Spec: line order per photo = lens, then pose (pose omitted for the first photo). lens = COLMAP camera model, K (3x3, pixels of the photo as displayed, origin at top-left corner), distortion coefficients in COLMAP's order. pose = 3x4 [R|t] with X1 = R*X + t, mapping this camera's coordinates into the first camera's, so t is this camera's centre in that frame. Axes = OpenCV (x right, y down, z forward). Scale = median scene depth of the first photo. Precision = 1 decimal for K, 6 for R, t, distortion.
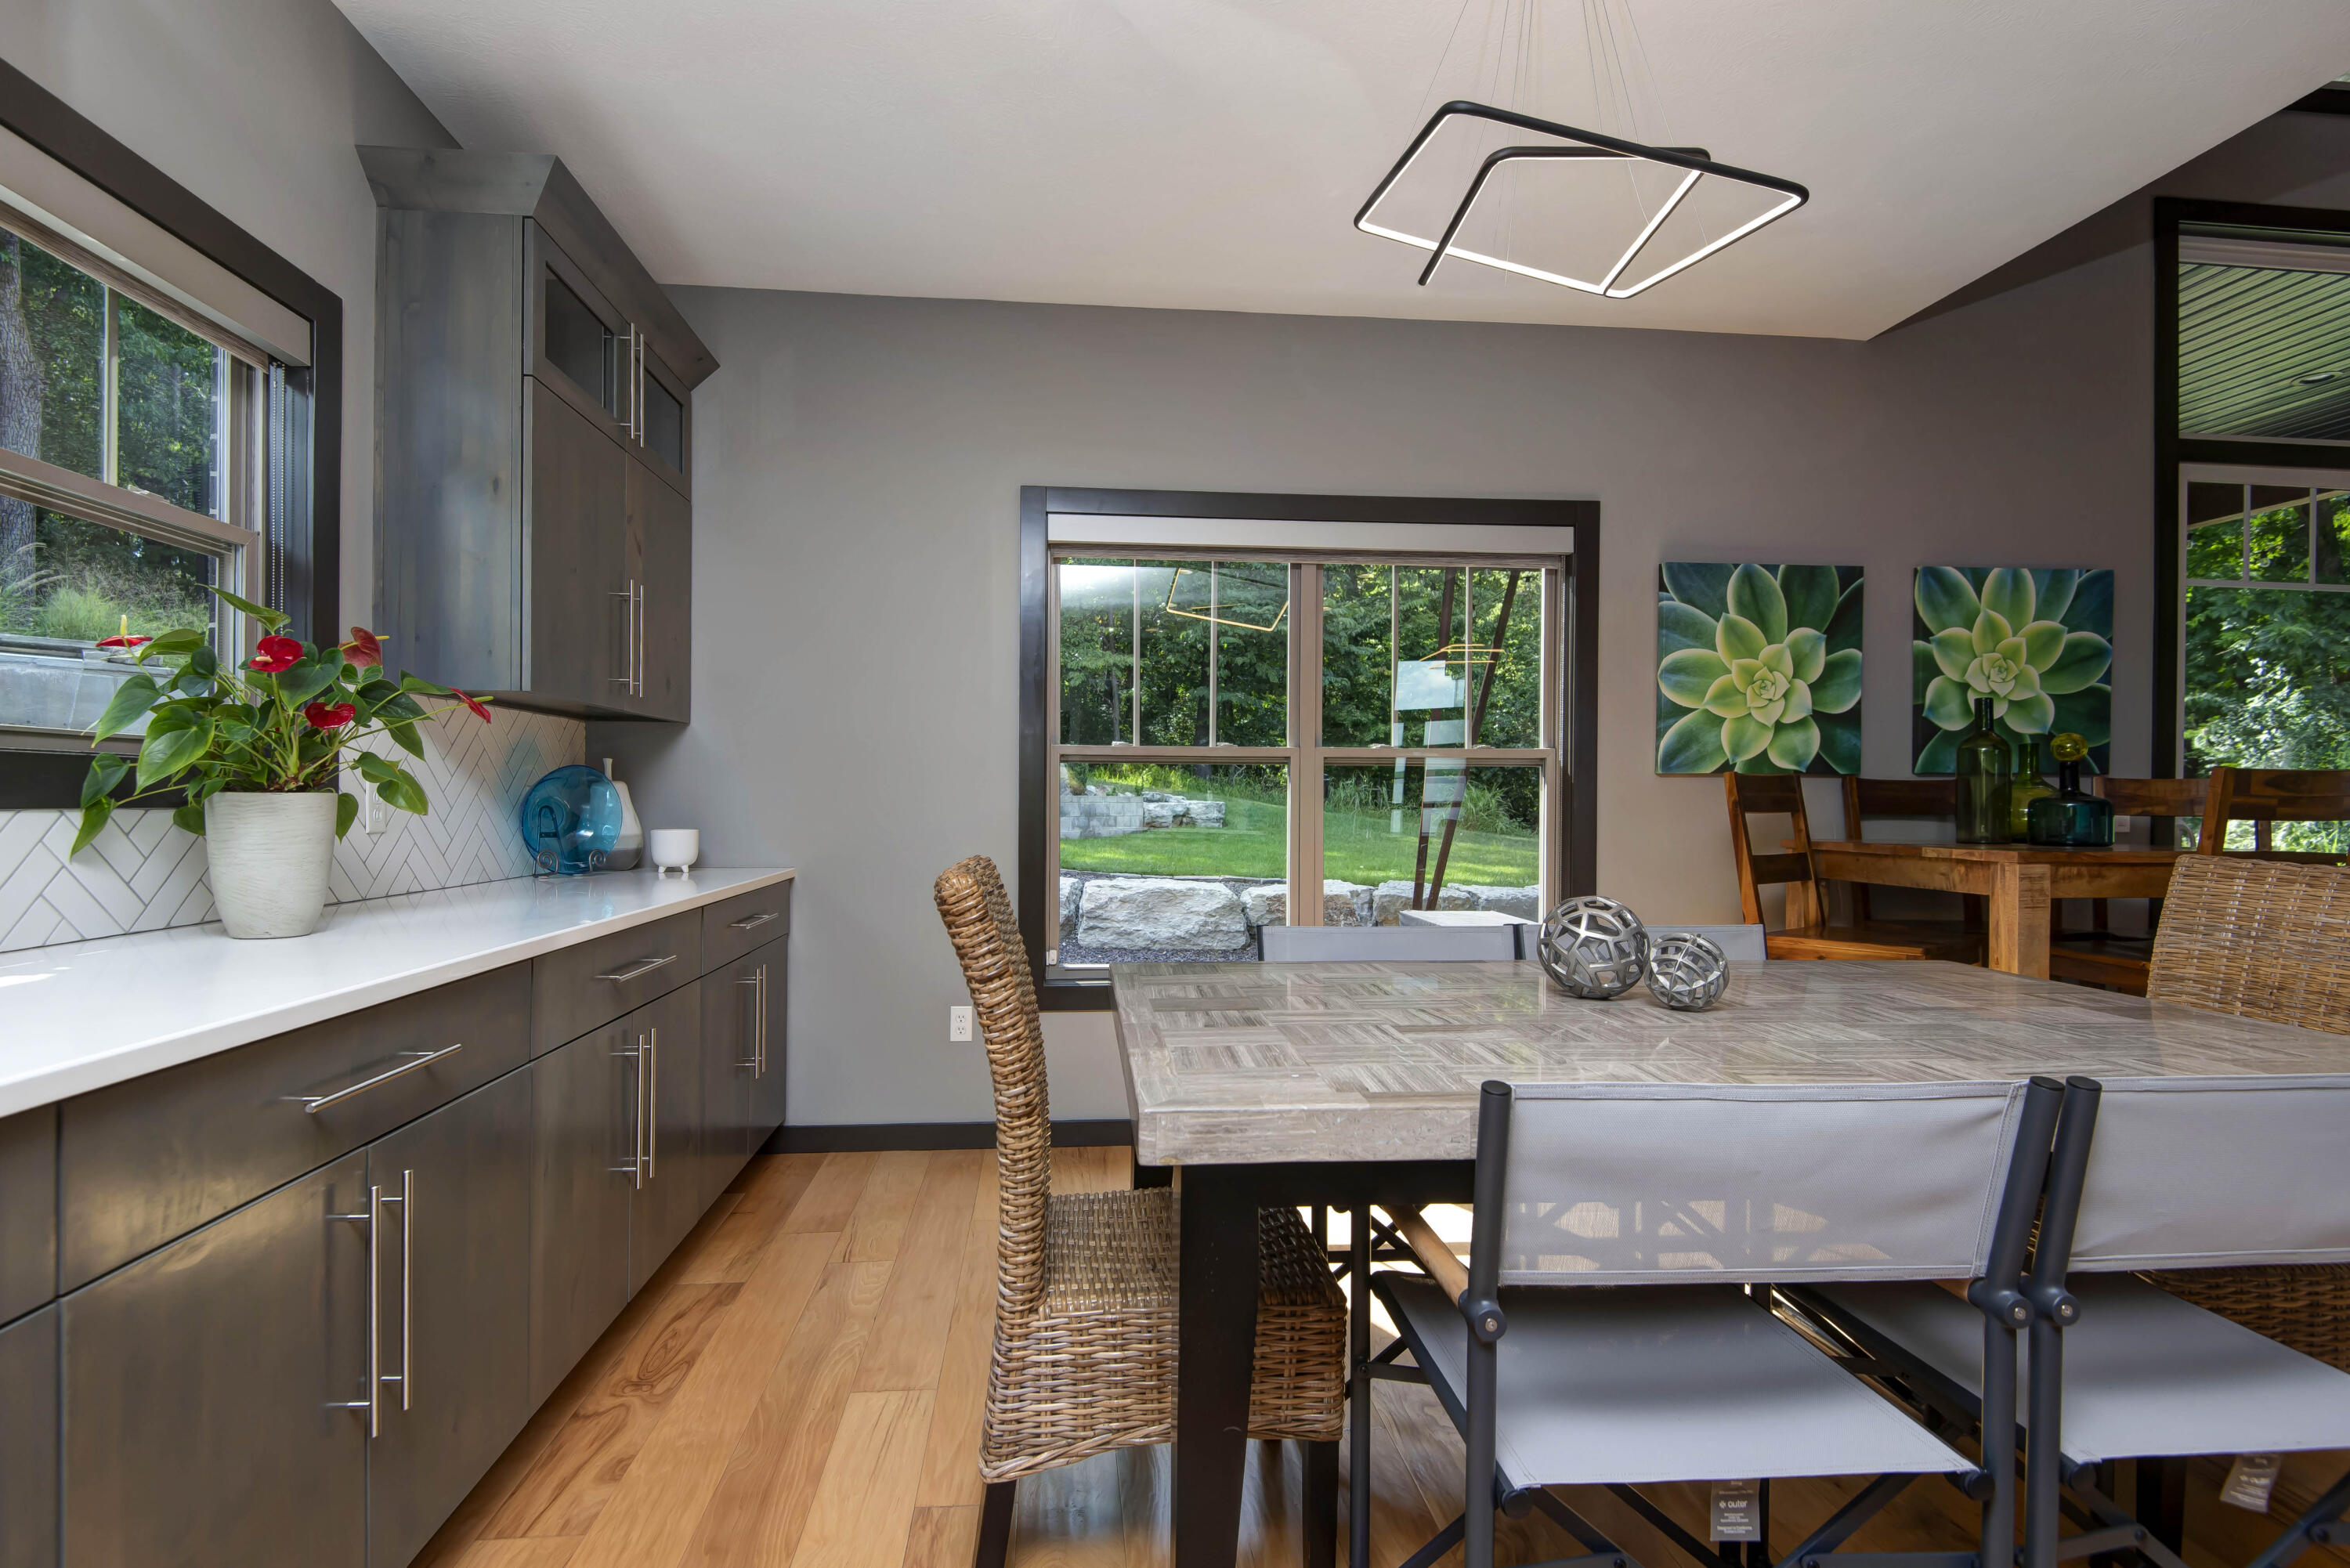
lens RADIAL K [[1122.0, 0, 1174.8], [0, 1122.0, 799.9], [0, 0, 1]] dist [0.003920, 0.000130]
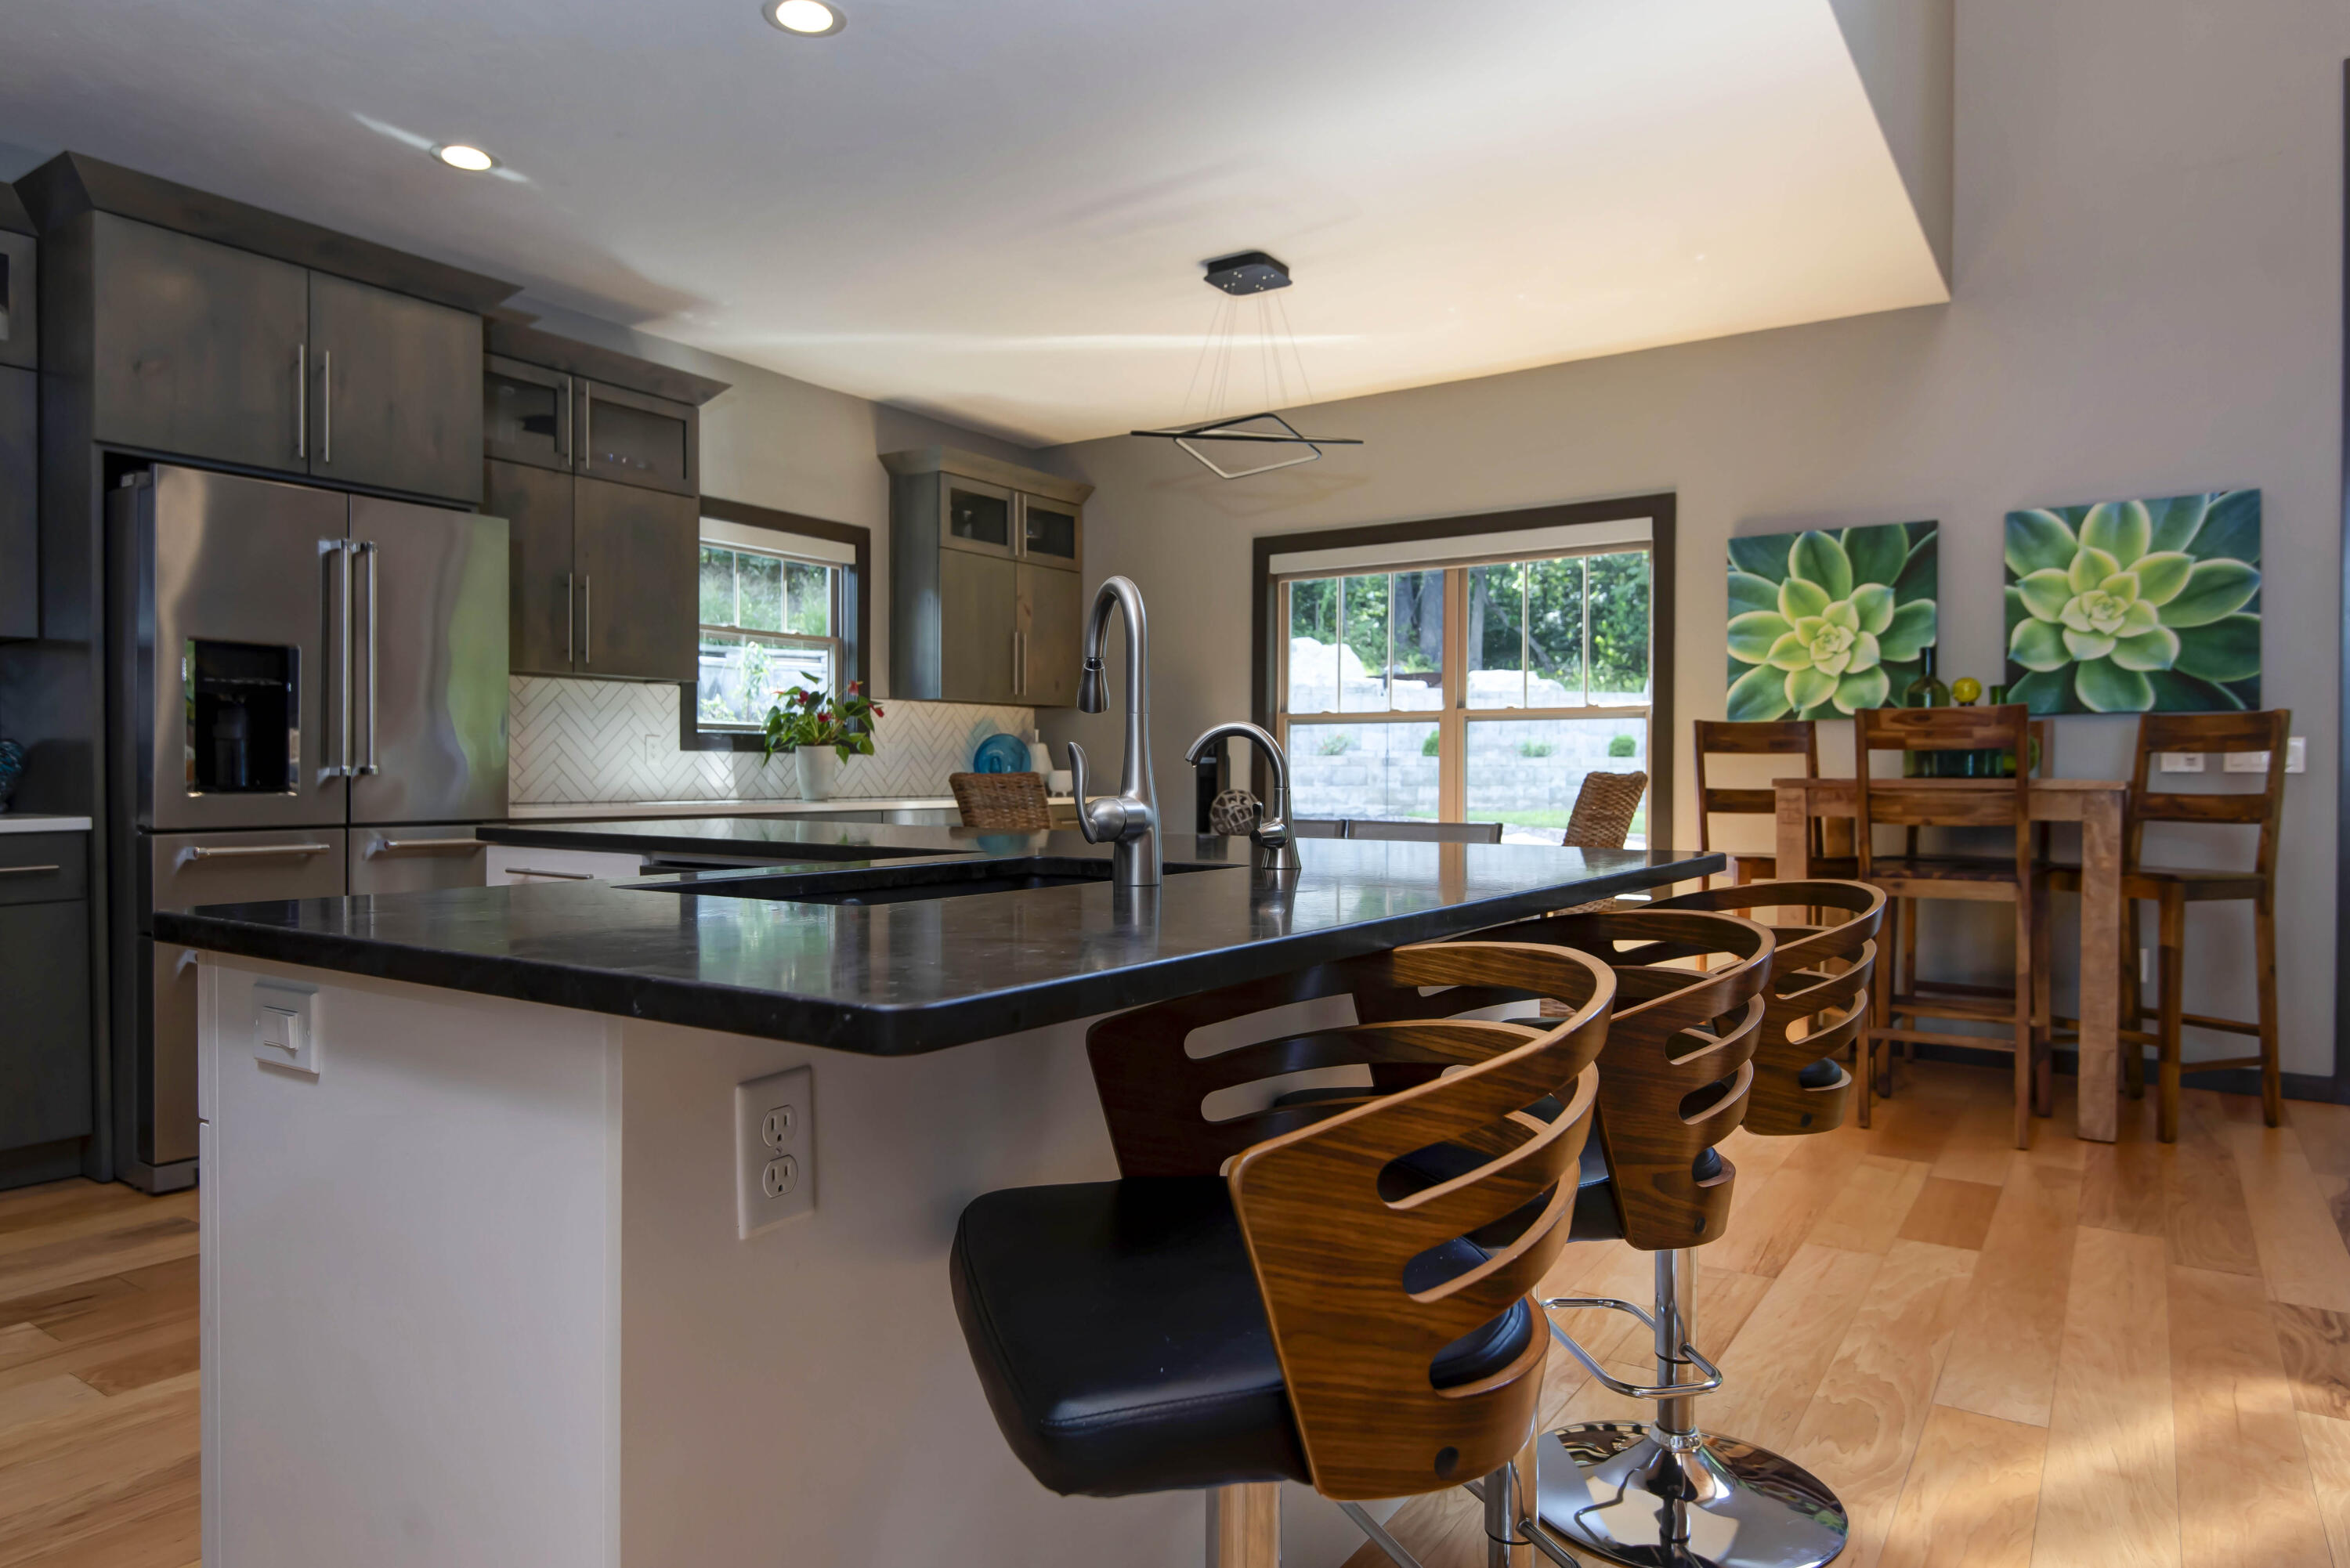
lens RADIAL K [[1444.9, 0, 1172.9], [0, 1444.9, 779.1], [0, 0, 1]] dist [-0.001271, 0.000149]
pose [[0.768679, -0.001108, -0.639633, 0.932369], [0.001584, 0.999999, 0.000171, 0.033394], [0.639632, -0.001145, 0.768680, -0.498165]]
